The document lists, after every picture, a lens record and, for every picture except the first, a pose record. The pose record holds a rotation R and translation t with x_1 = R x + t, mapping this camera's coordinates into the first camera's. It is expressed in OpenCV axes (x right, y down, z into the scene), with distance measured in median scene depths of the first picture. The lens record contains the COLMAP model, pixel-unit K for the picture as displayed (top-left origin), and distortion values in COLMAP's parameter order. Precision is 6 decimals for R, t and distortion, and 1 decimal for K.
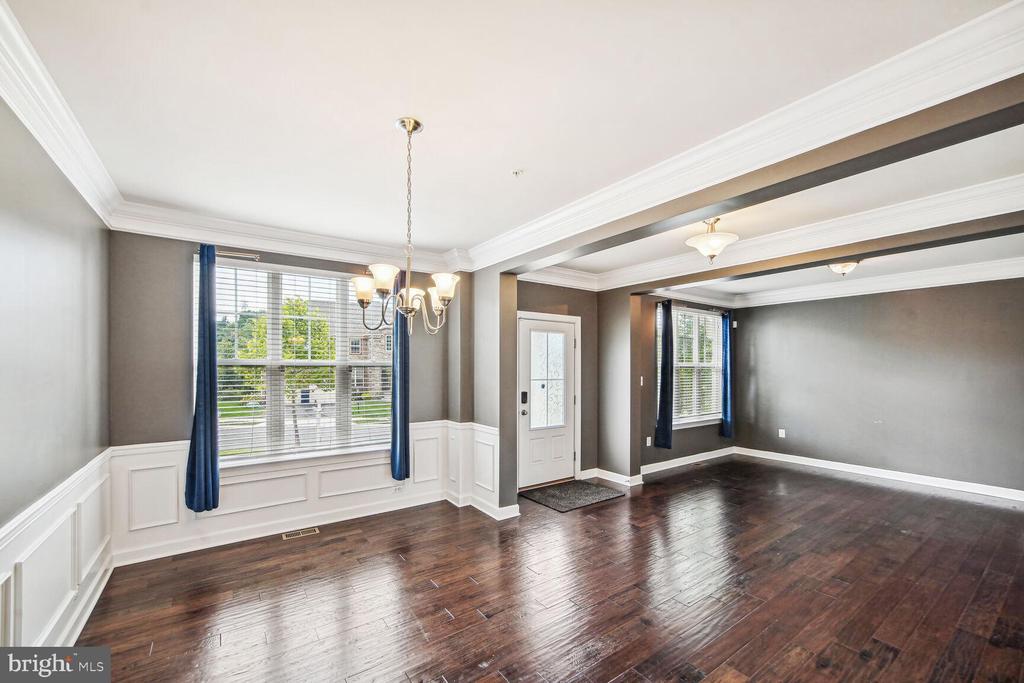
lens RADIAL K [[413.8, 0, 512.5], [0, 413.8, 367.0], [0, 0, 1]] dist [0.000283, 0.000091]
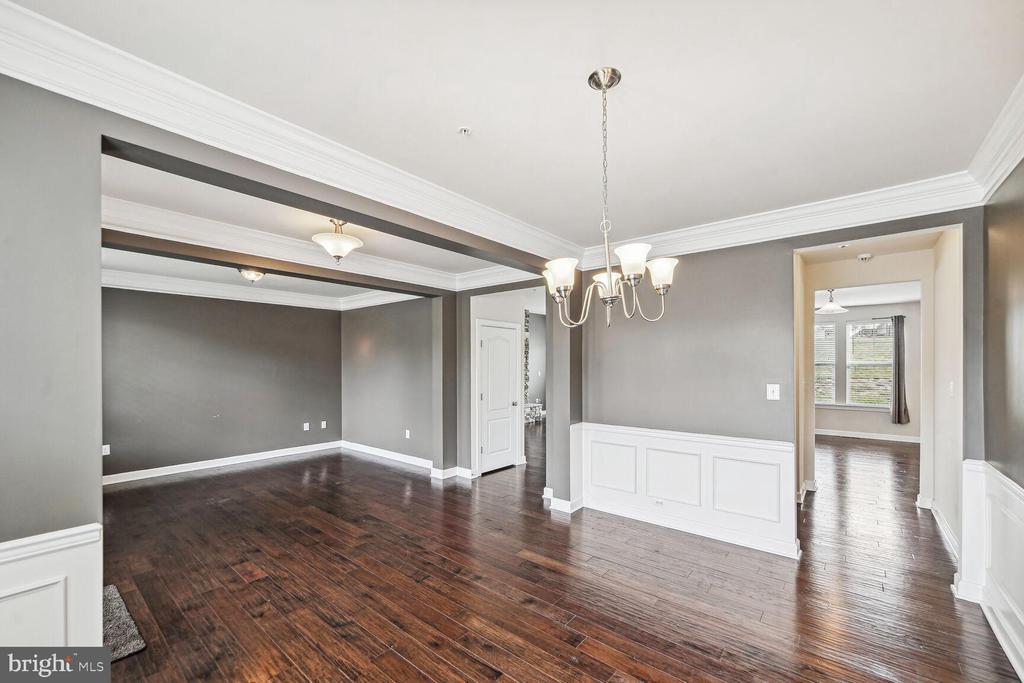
lens RADIAL K [[413.8, 0, 512.5], [0, 413.8, 367.0], [0, 0, 1]] dist [0.000283, 0.000091]
pose [[-0.261140, -0.002620, 0.965297, -0.609201], [0.003332, 0.999988, 0.003616, 0.000207], [-0.965295, 0.004161, -0.261128, 0.856003]]
